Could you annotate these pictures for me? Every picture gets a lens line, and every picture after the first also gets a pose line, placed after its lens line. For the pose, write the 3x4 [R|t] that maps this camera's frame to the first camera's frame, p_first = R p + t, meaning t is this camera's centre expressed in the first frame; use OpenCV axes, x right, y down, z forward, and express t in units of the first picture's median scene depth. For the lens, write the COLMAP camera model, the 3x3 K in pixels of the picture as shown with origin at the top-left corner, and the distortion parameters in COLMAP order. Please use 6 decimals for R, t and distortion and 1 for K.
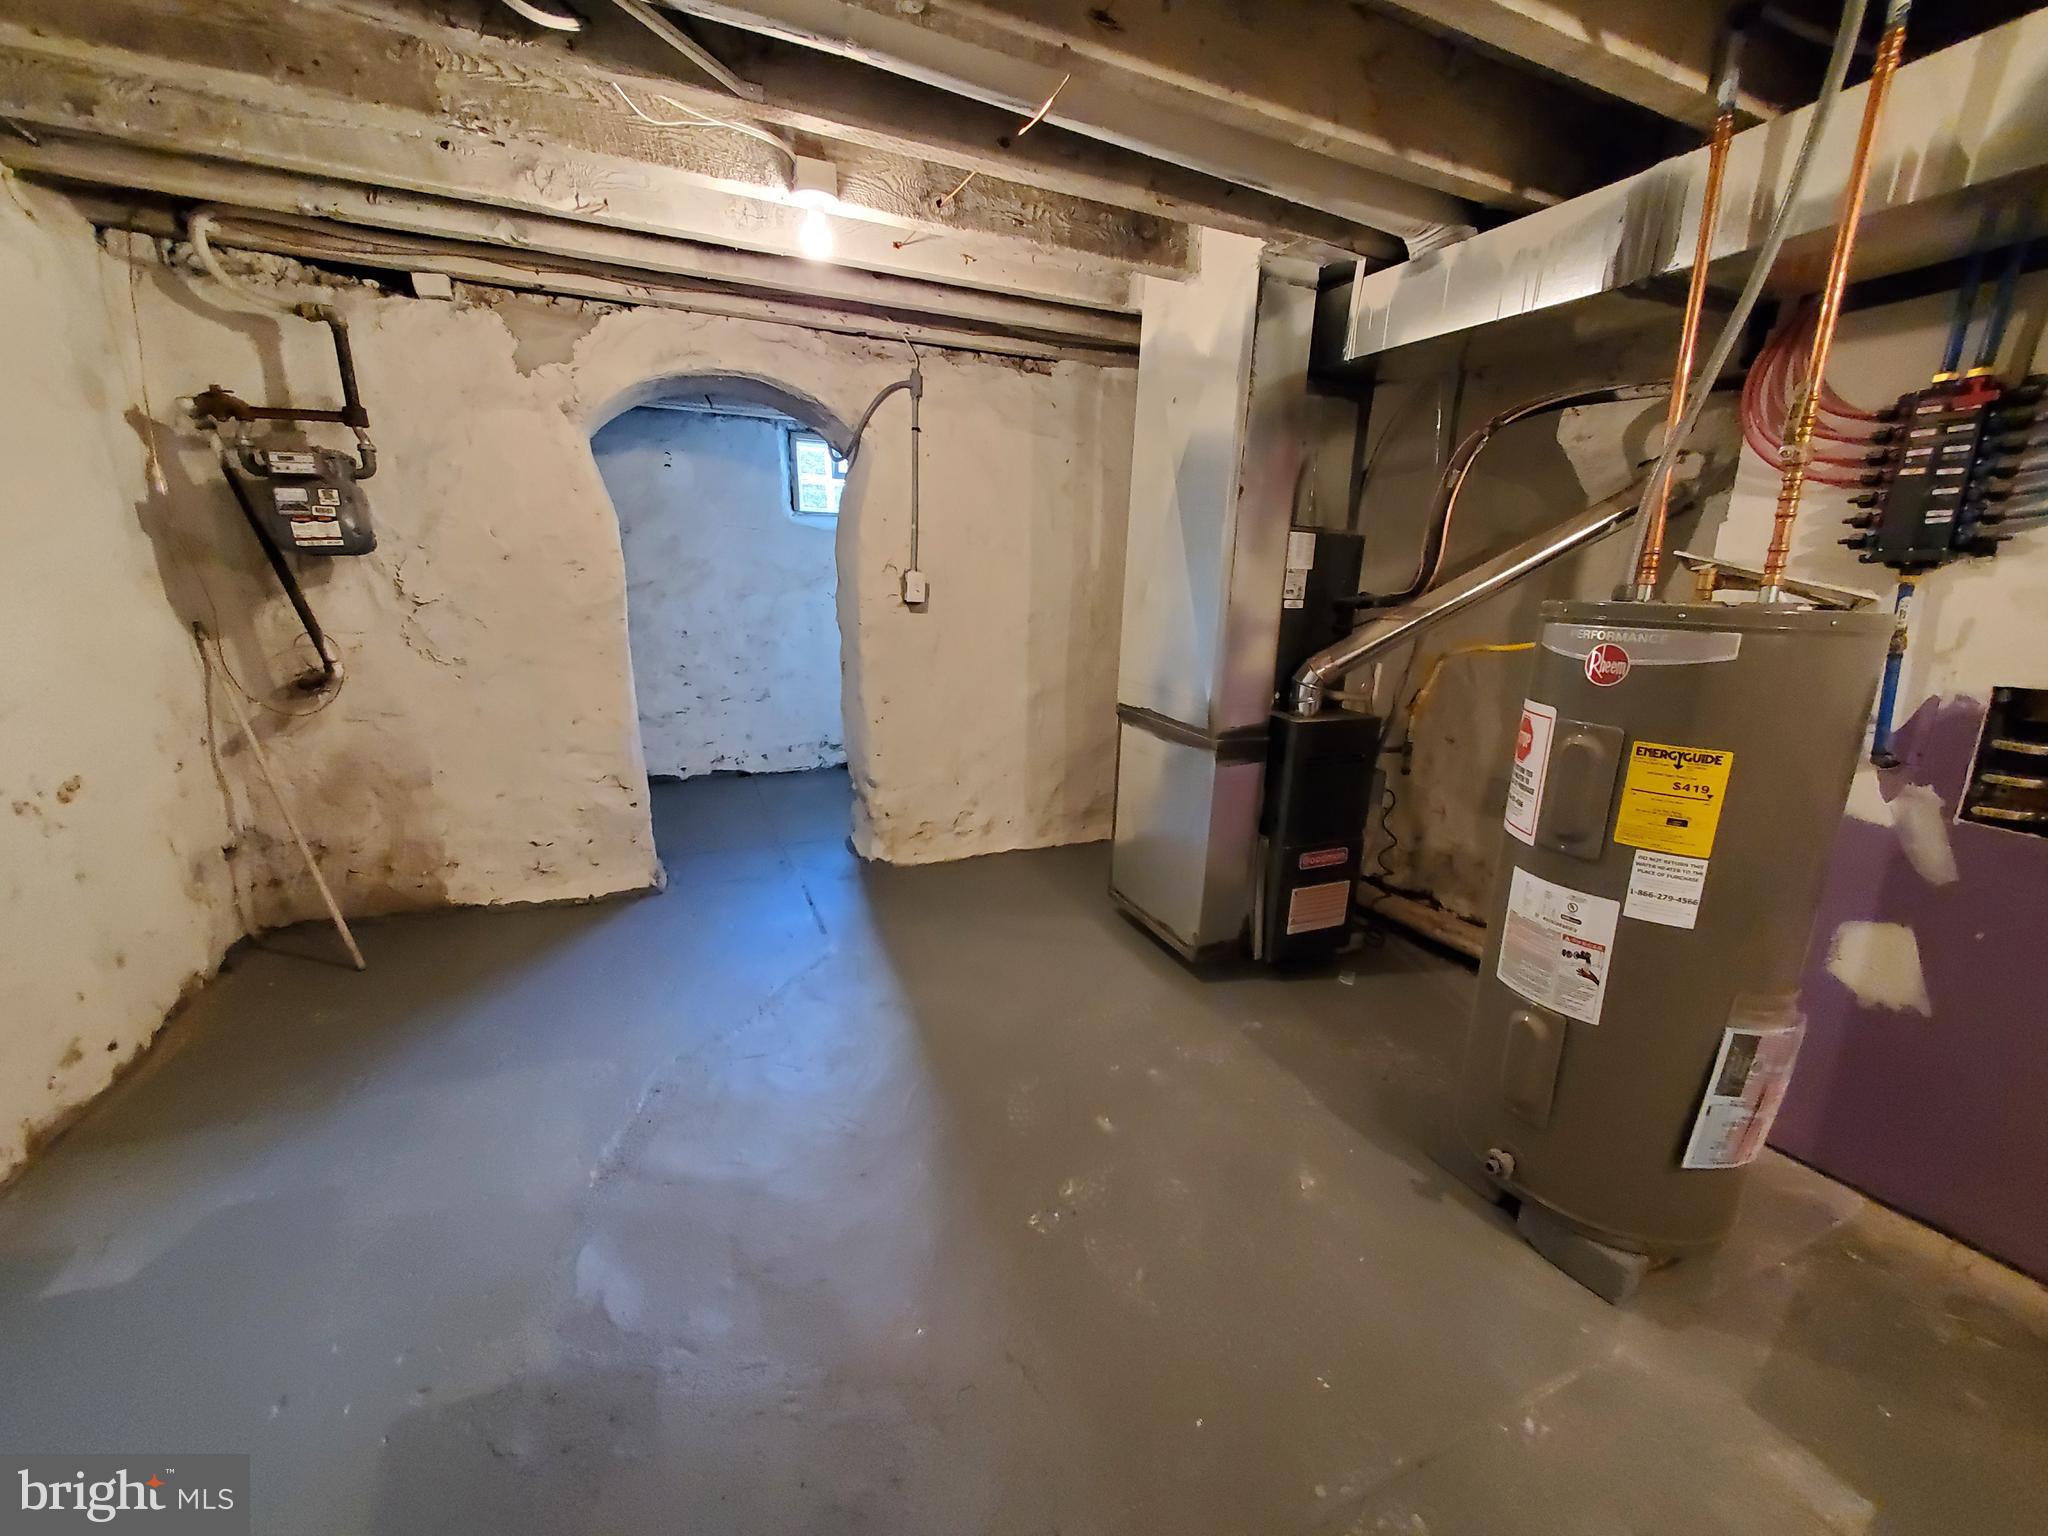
lens RADIAL K [[812.2, 0, 1025.1], [0, 812.2, 767.6], [0, 0, 1]] dist [-0.000336, -0.000062]
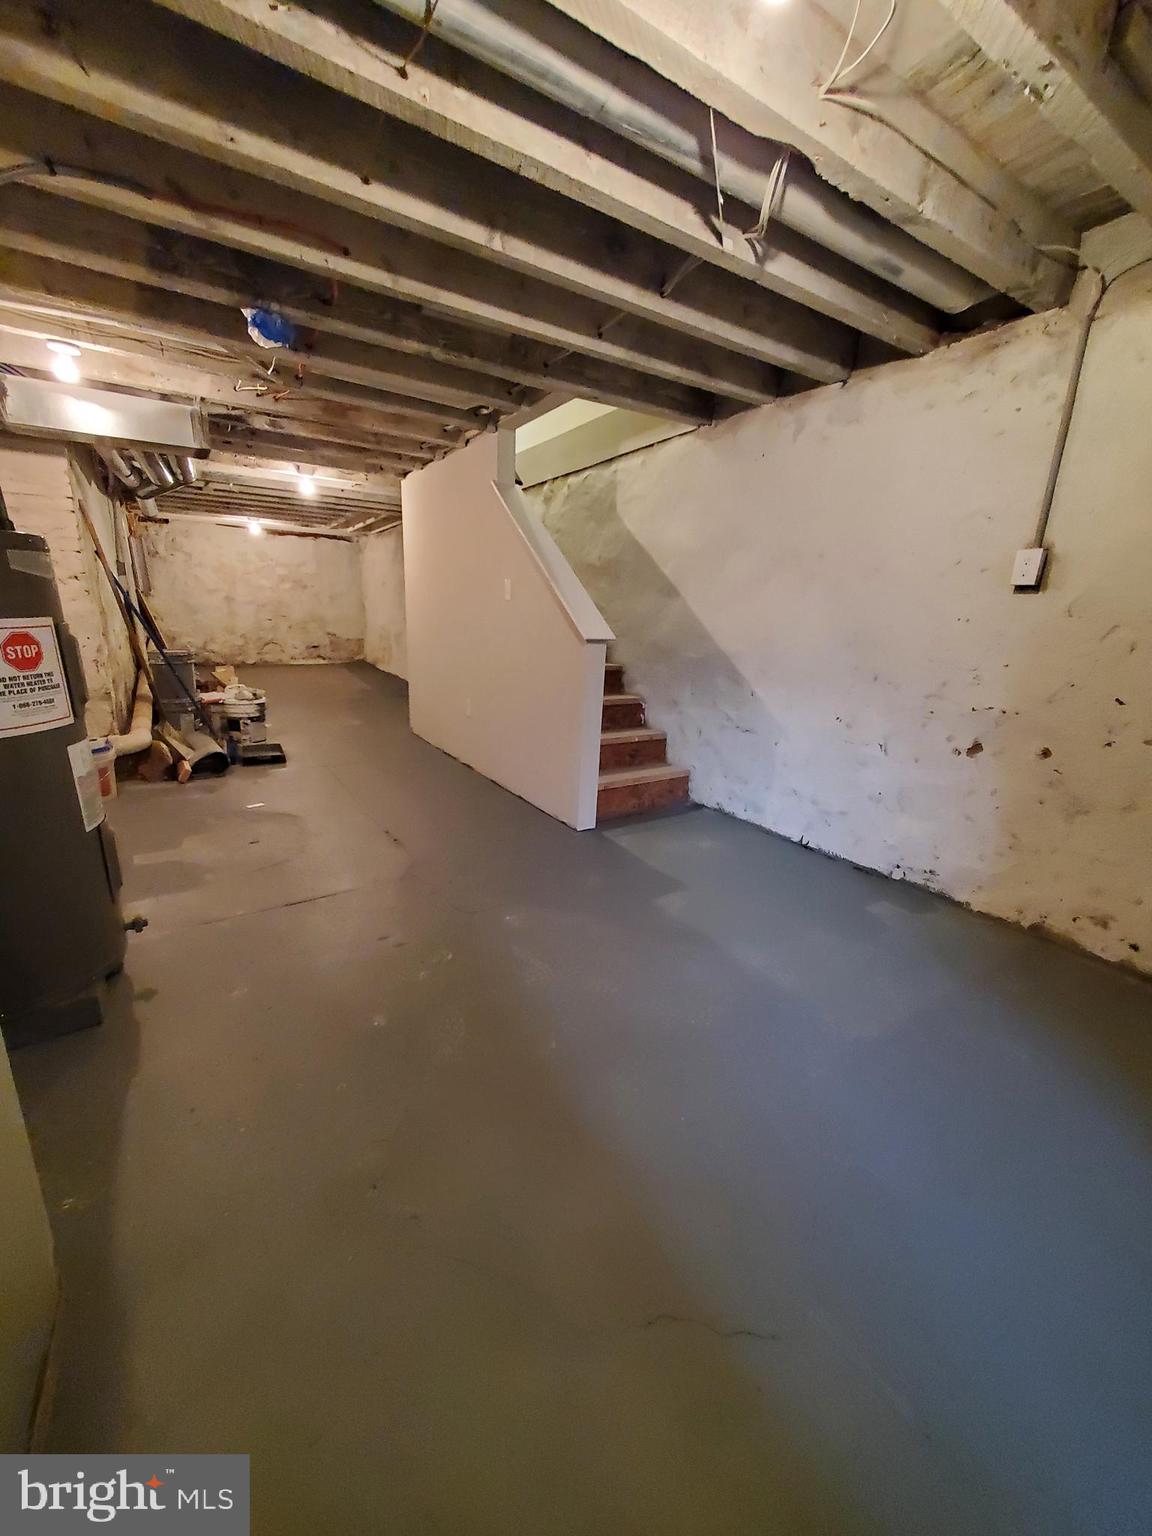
lens RADIAL K [[609.1, 0, 578.2], [0, 609.1, 772.7], [0, 0, 1]] dist [-0.000336, -0.000062]
pose [[-0.987550, -0.011499, -0.156885, -0.050486], [-0.085420, 0.876673, 0.473442, -0.332067], [0.132093, 0.480949, -0.866741, 1.720562]]
